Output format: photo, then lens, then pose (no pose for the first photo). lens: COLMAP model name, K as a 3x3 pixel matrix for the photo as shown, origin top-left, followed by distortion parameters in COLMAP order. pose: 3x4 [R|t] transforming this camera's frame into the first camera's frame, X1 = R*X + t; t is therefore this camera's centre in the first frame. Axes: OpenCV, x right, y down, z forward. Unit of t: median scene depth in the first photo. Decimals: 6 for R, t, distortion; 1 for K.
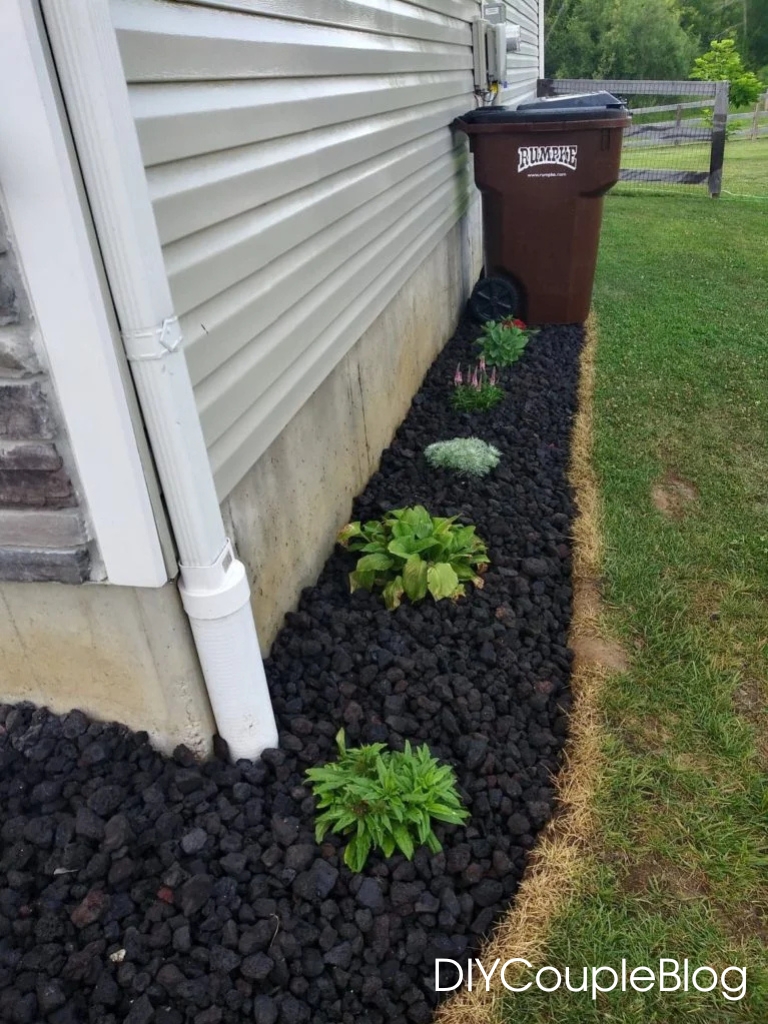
lens RADIAL K [[784.3, 0, 384.0], [0, 784.3, 512.0], [0, 0, 1]] dist [0.079435, -0.128391]
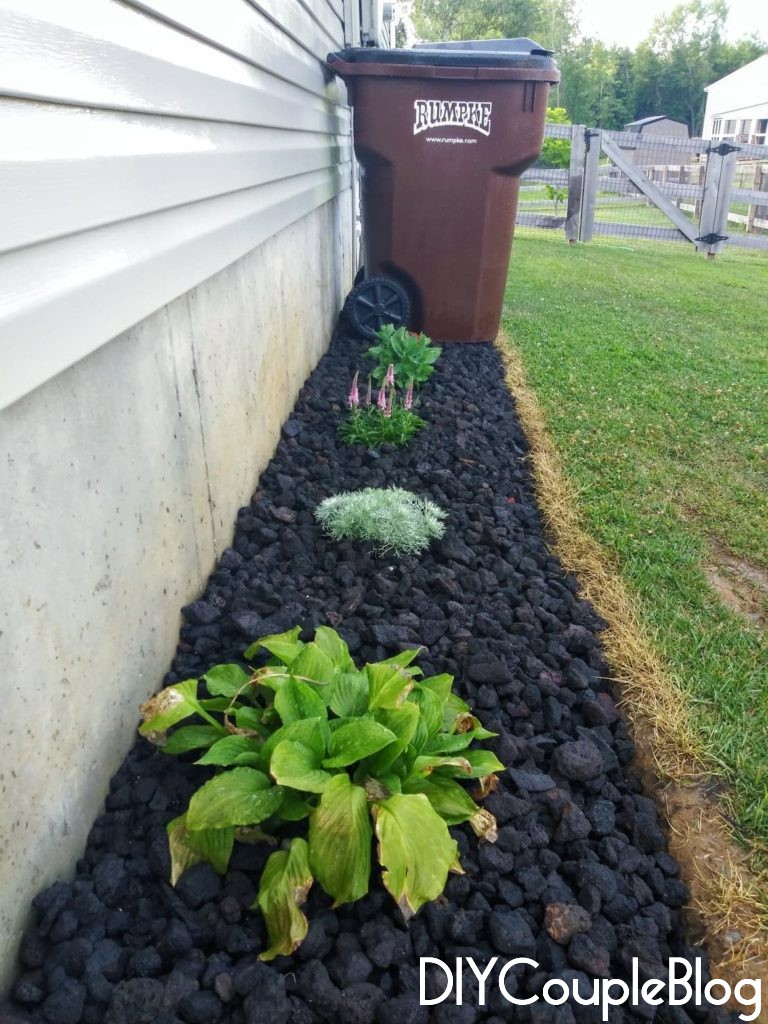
lens RADIAL K [[784.3, 0, 384.0], [0, 784.3, 512.0], [0, 0, 1]] dist [0.079435, -0.128391]
pose [[0.979682, -0.005065, 0.200495, -0.017190], [0.018709, 0.997630, -0.066215, -0.050925], [-0.199684, 0.068620, 0.977455, 0.581322]]
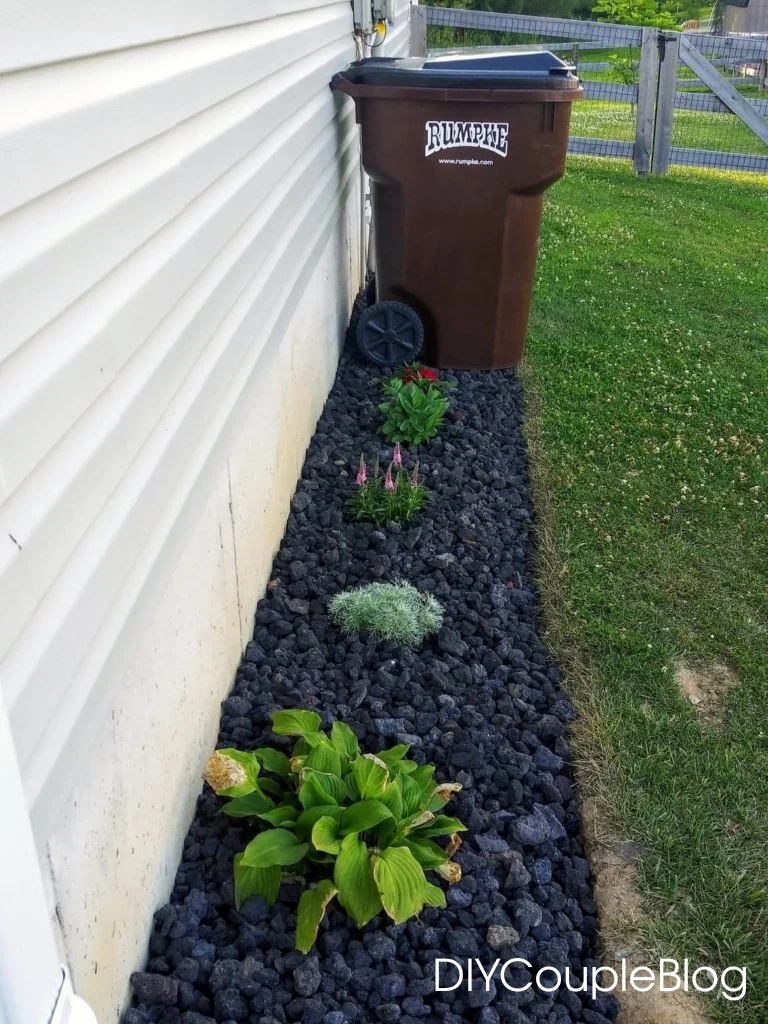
lens RADIAL K [[1076.0, 0, 384.0], [0, 1076.0, 512.0], [0, 0, 1]] dist [0.161680, -0.387077]
pose [[0.982756, -0.001409, 0.184904, -0.083976], [0.010544, 0.998771, -0.048432, -0.146278], [-0.184609, 0.049546, 0.981562, 0.178038]]
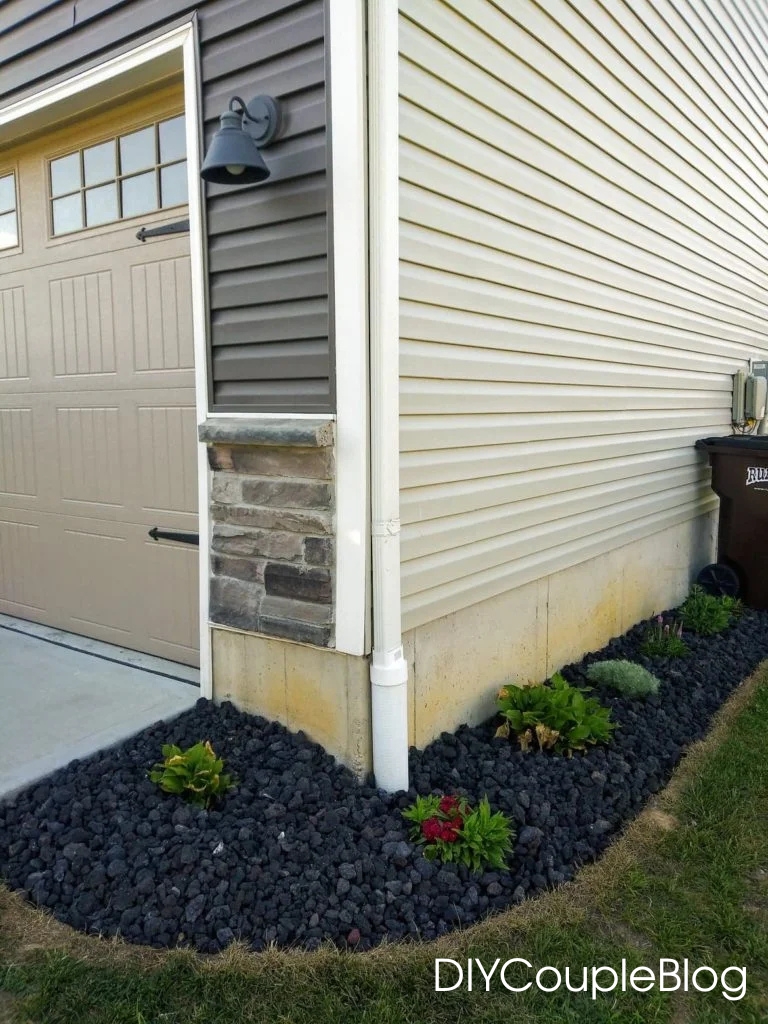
lens RADIAL K [[784.3, 0, 384.0], [0, 784.3, 512.0], [0, 0, 1]] dist [0.079435, -0.128391]
pose [[0.911472, 0.132294, -0.389508, 0.271468], [-0.255704, 0.923928, -0.284556, 0.179981], [0.322233, 0.358964, 0.875963, -0.436943]]
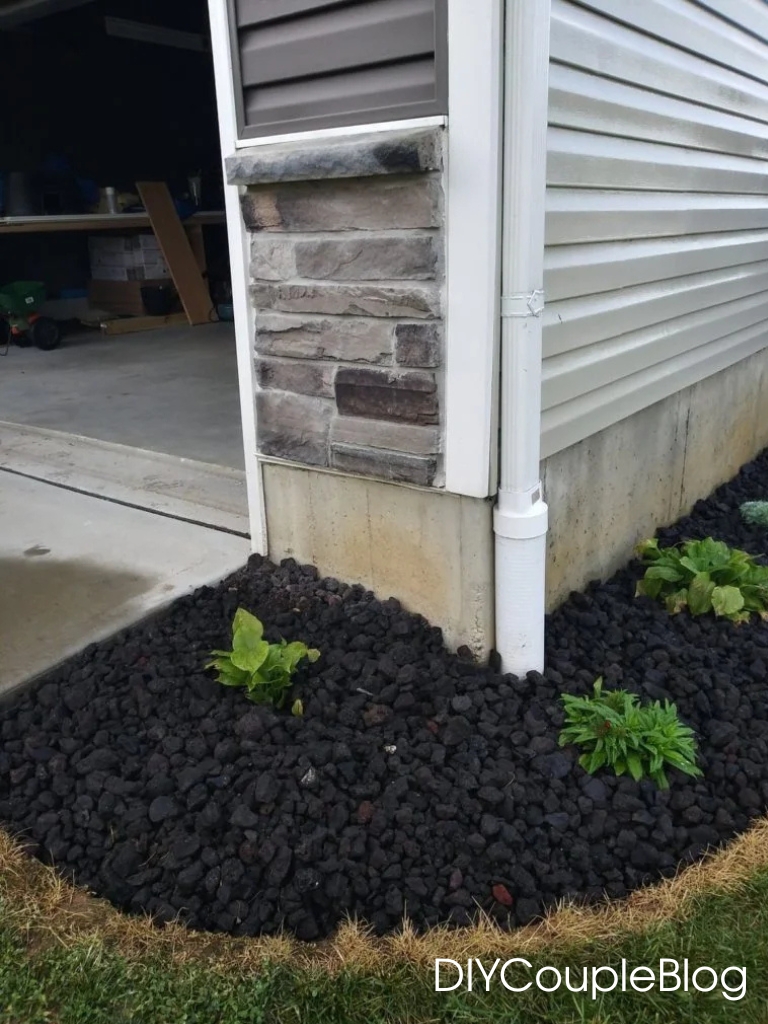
lens RADIAL K [[803.1, 0, 401.3], [0, 803.1, 519.7], [0, 0, 1]] dist [0.103900, -0.263705]
pose [[0.911162, 0.194842, -0.363072, 0.047635], [-0.236463, 0.968857, -0.073489, 0.157744], [0.337446, 0.152813, 0.928859, -0.152626]]
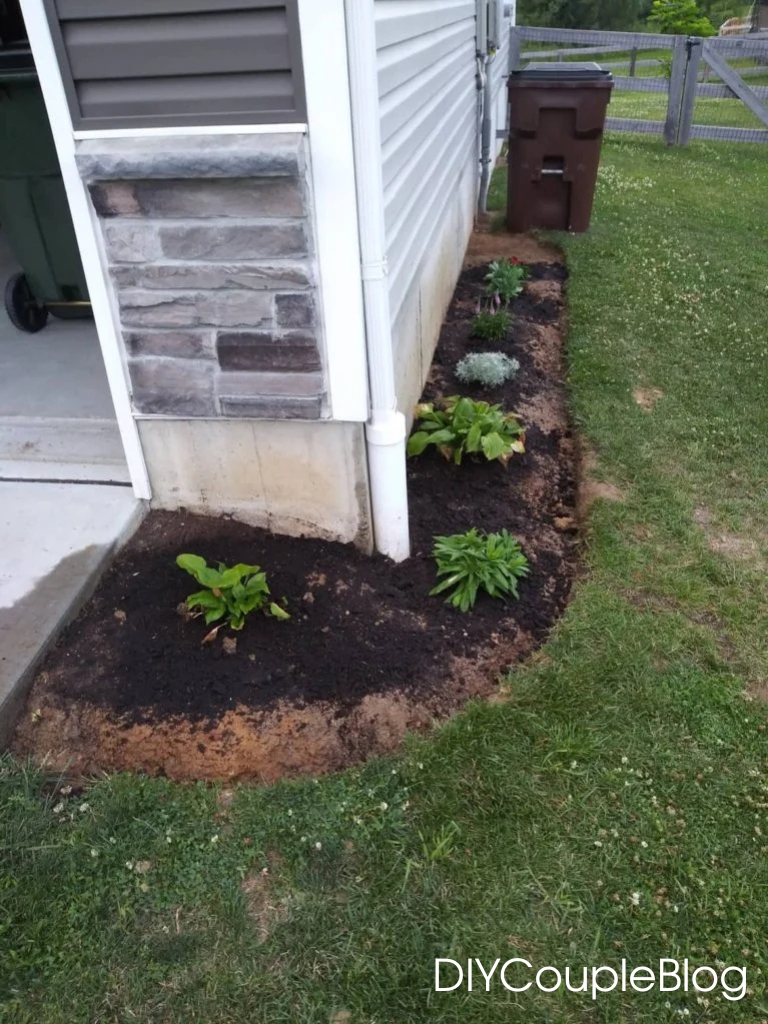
lens RADIAL K [[784.3, 0, 384.0], [0, 784.3, 512.0], [0, 0, 1]] dist [0.079435, -0.128391]
pose [[0.997712, -0.001950, 0.067574, -0.221040], [-0.003005, 0.997317, 0.073142, 0.102368], [-0.067536, -0.073178, 0.995030, -0.410667]]
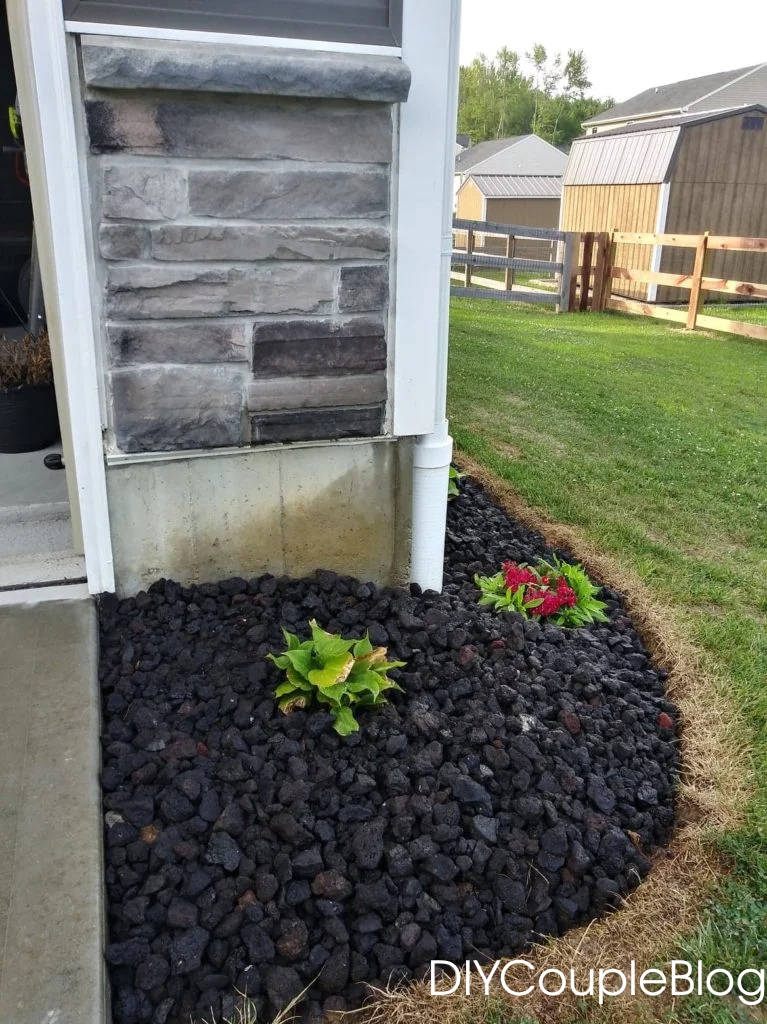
lens RADIAL K [[784.3, 0, 383.5], [0, 784.3, 512.0], [0, 0, 1]] dist [0.079435, -0.128391]
pose [[0.854291, -0.094974, 0.511045, -0.649528], [0.166326, 0.981421, -0.095650, 0.210599], [-0.492466, 0.166713, 0.854215, -0.043859]]
